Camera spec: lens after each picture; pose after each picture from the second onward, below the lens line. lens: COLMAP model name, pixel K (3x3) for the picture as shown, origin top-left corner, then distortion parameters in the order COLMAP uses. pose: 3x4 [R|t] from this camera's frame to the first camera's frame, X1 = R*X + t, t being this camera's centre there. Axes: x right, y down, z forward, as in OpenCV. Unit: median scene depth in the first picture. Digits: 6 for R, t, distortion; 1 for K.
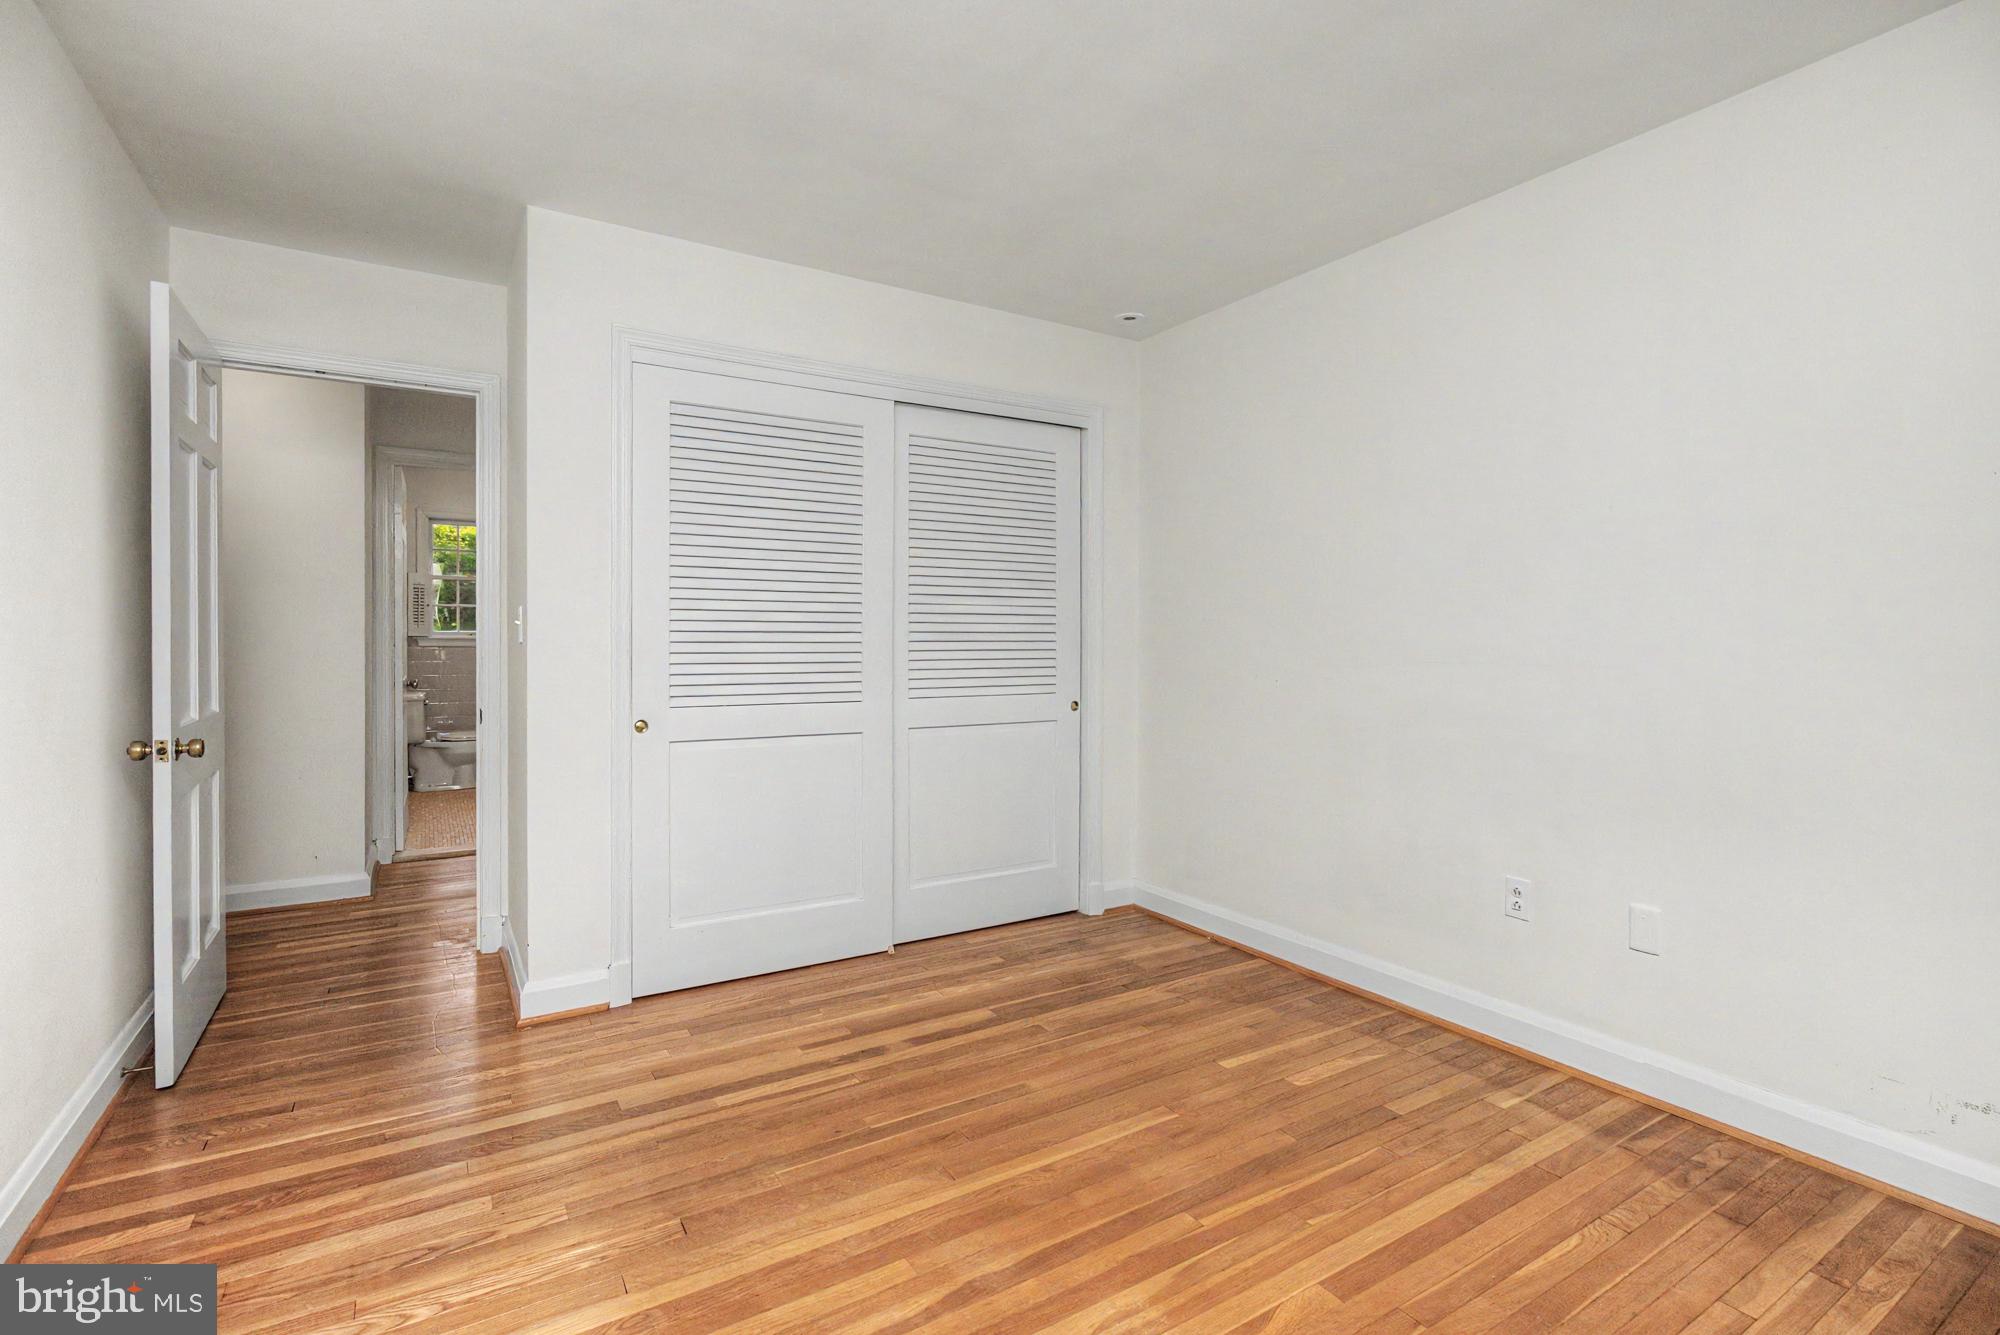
lens RADIAL K [[929.8, 0, 1000.0], [0, 929.8, 667.5], [0, 0, 1]] dist [-0.000955, -0.000239]
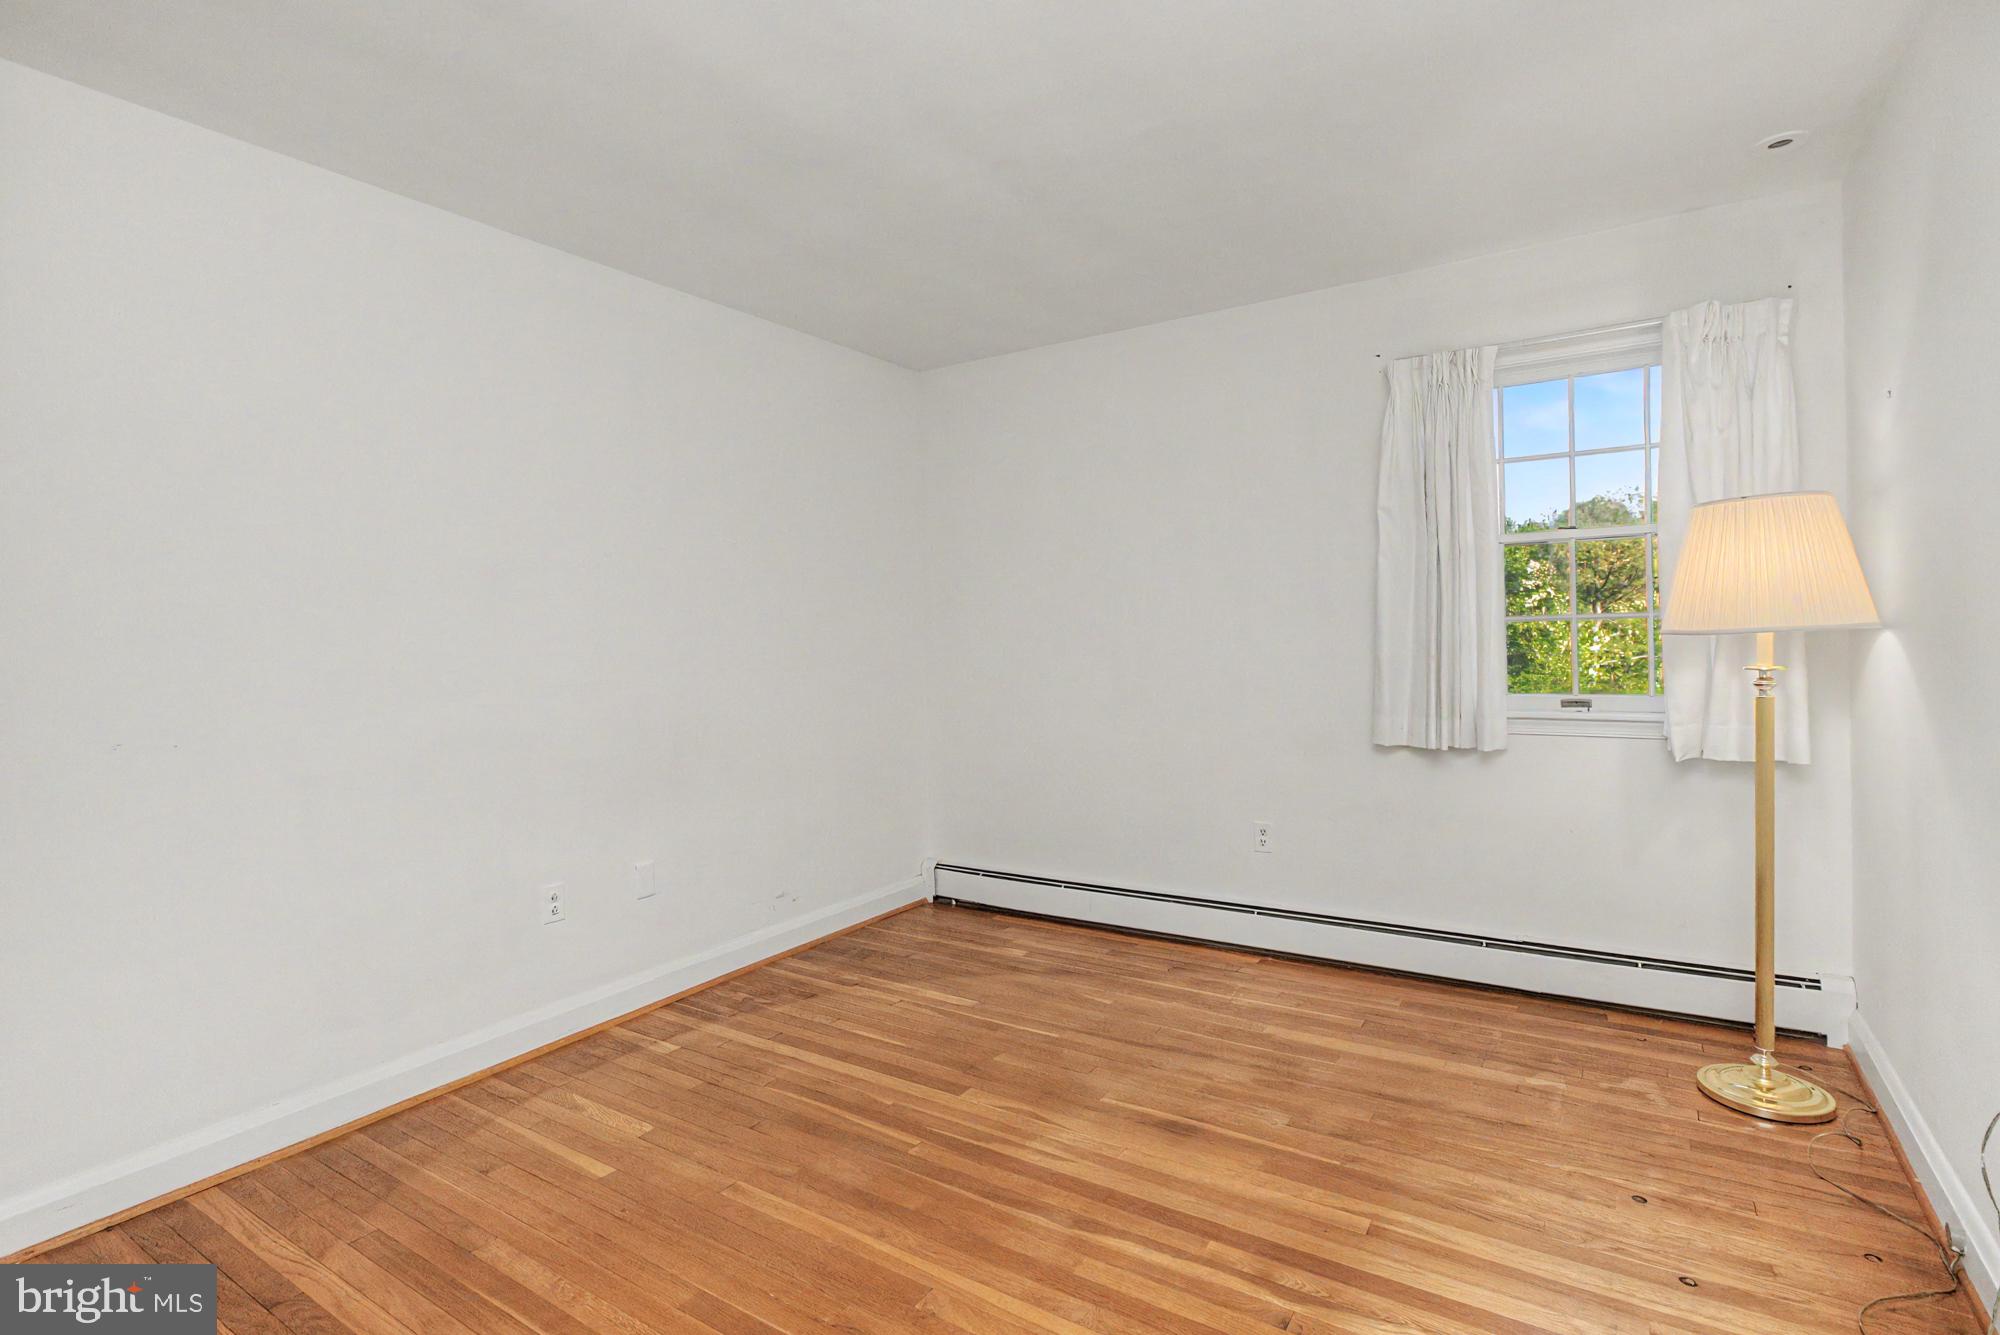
lens RADIAL K [[929.8, 0, 1000.0], [0, 929.8, 667.5], [0, 0, 1]] dist [-0.000955, -0.000239]
pose [[-0.407670, -0.021112, 0.912885, -0.760667], [0.050530, 0.997679, 0.045639, -0.063028], [-0.911730, 0.064733, -0.405657, 1.108773]]
